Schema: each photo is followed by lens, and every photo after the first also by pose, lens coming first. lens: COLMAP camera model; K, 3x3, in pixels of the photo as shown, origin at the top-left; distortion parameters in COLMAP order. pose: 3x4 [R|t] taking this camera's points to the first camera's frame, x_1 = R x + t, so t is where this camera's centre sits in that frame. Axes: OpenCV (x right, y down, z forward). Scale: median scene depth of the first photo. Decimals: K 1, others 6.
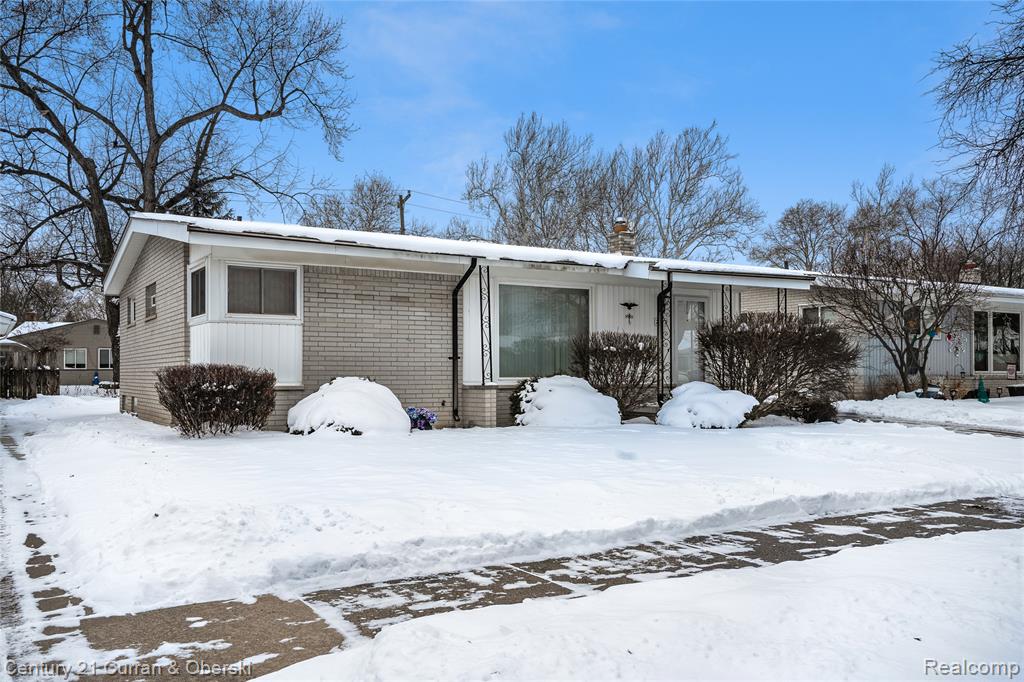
lens RADIAL K [[865.1, 0, 511.6], [0, 865.1, 368.9], [0, 0, 1]] dist [0.044424, -0.000983]
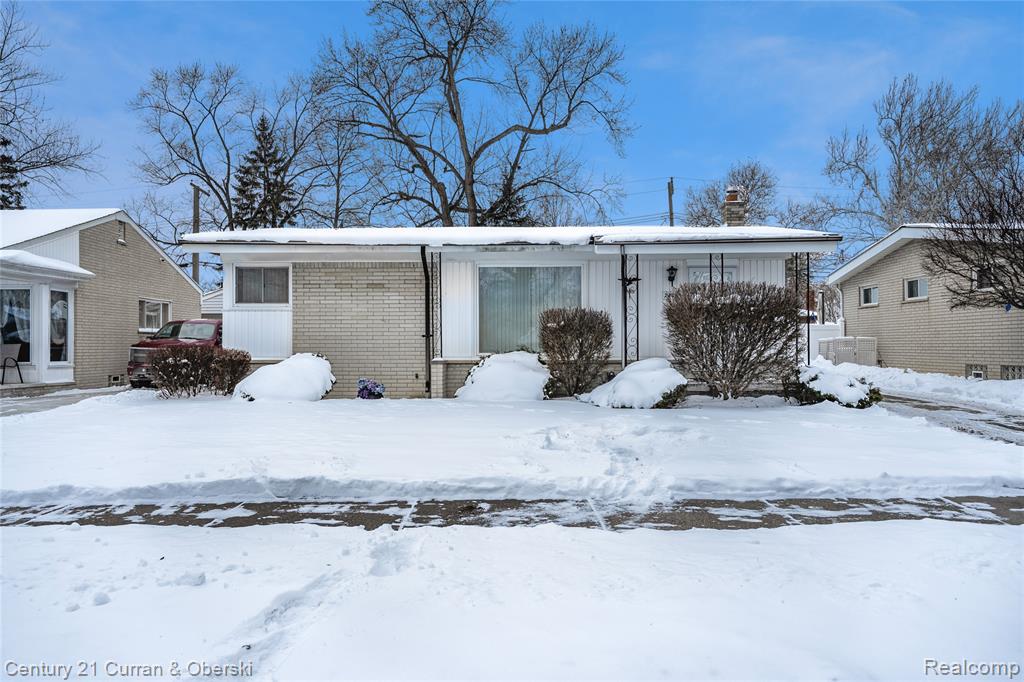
lens RADIAL K [[767.4, 0, 512.0], [0, 767.4, 341.0], [0, 0, 1]] dist [0.022601, 0.006084]
pose [[0.850513, -0.005262, -0.525928, 0.555051], [0.005086, 0.999985, -0.001779, -0.003677], [0.525930, -0.001162, 0.850527, 0.214334]]
